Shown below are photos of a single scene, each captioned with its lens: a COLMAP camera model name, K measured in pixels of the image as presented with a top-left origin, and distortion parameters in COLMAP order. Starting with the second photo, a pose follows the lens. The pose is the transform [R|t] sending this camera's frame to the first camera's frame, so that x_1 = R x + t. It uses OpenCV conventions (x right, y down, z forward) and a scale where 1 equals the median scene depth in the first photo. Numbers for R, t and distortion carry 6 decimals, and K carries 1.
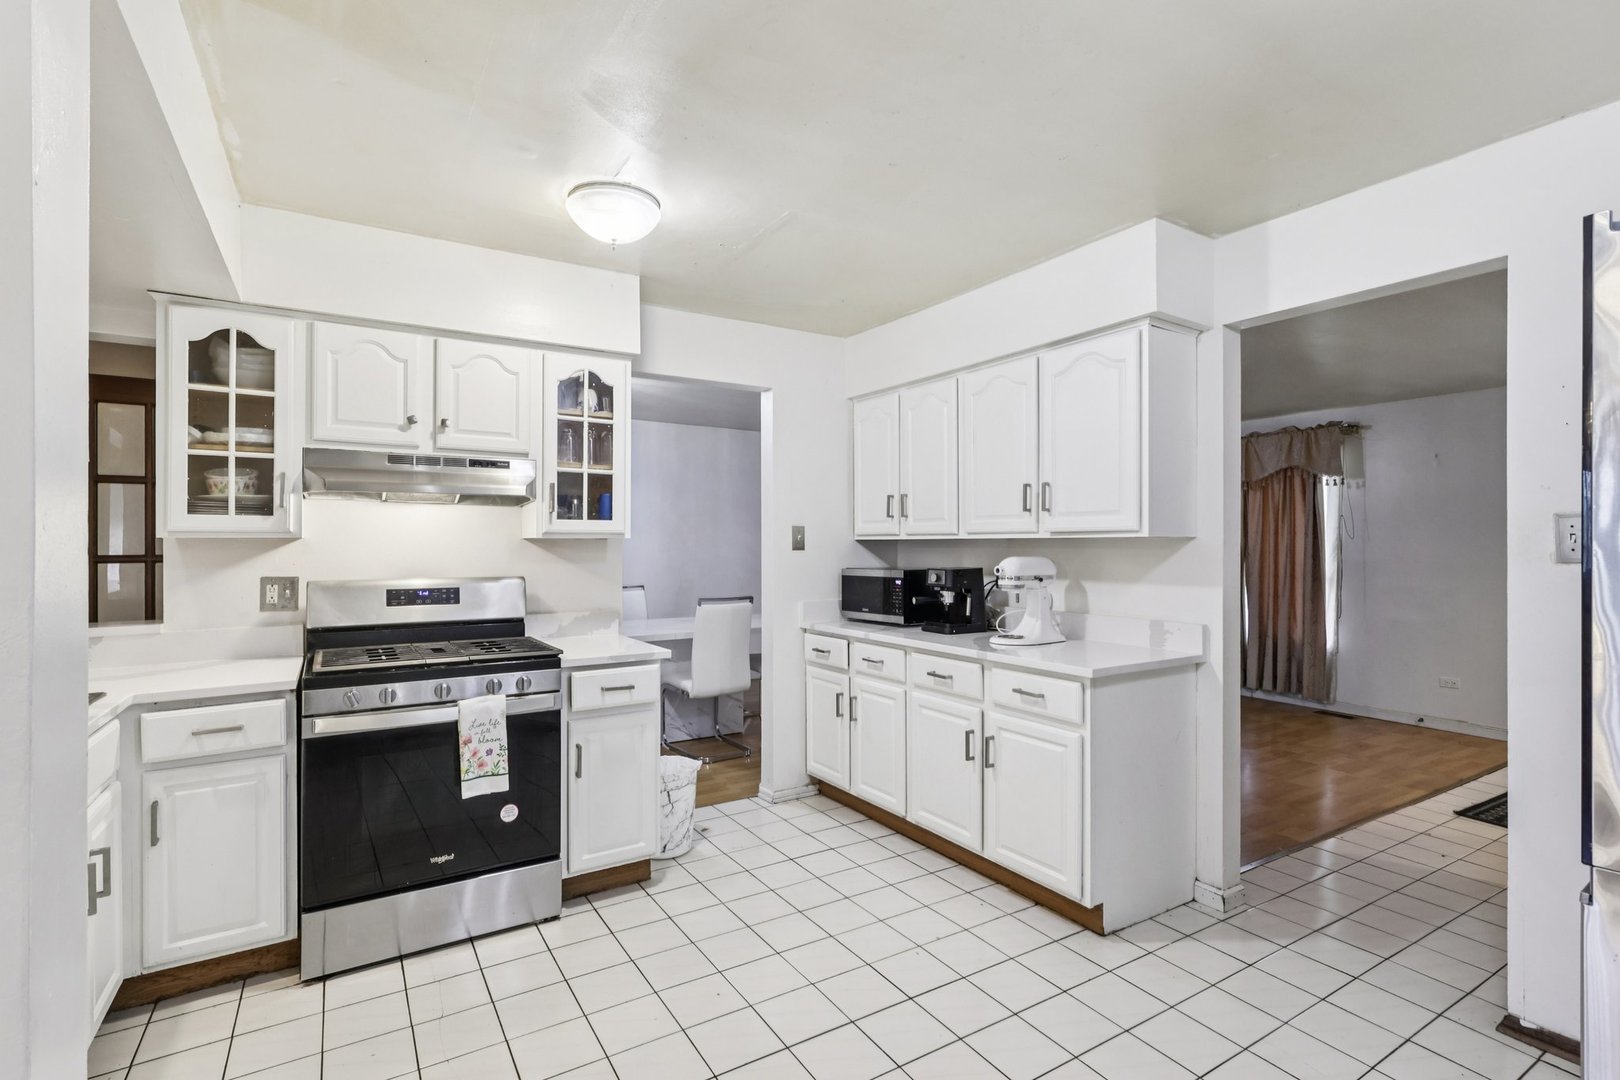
lens RADIAL K [[752.2, 0, 799.7], [0, 752.2, 540.0], [0, 0, 1]] dist [-0.002440, 0.001822]
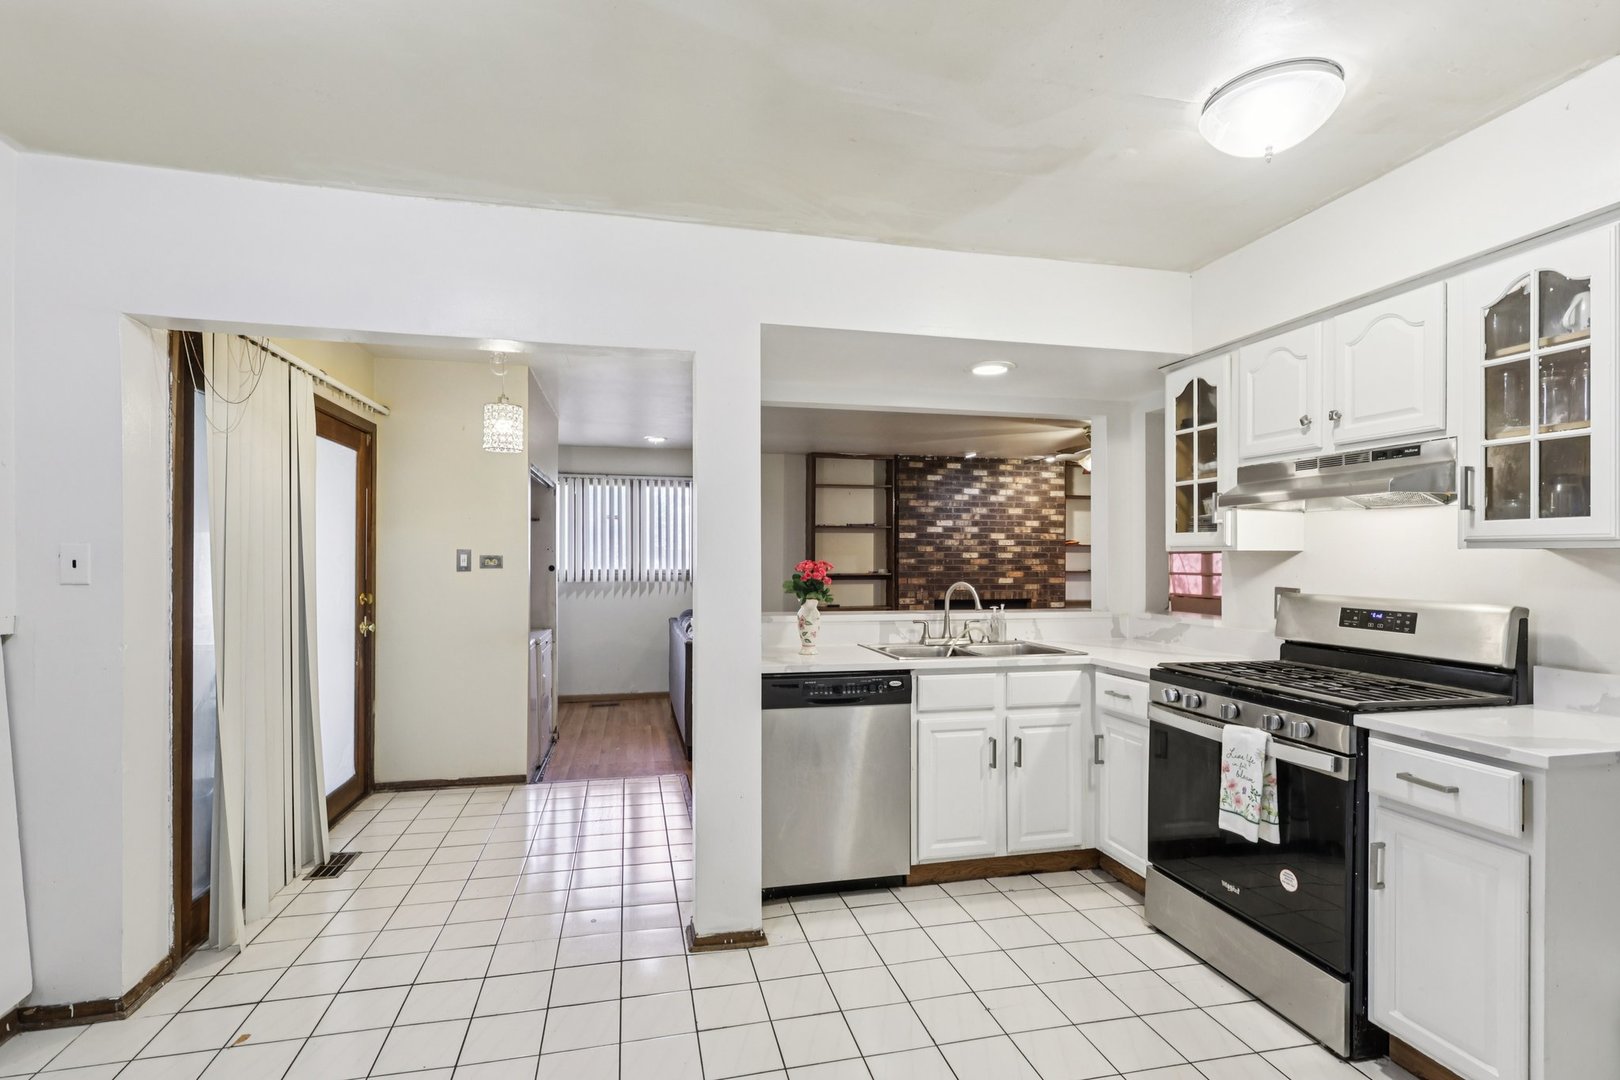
lens RADIAL K [[752.2, 0, 800.5], [0, 752.2, 552.1], [0, 0, 1]] dist [-0.002440, 0.001822]
pose [[-0.315034, -0.004527, -0.949070, 0.540874], [0.000266, 0.999988, -0.004858, 0.003927], [0.949080, -0.001783, -0.315029, 0.708205]]
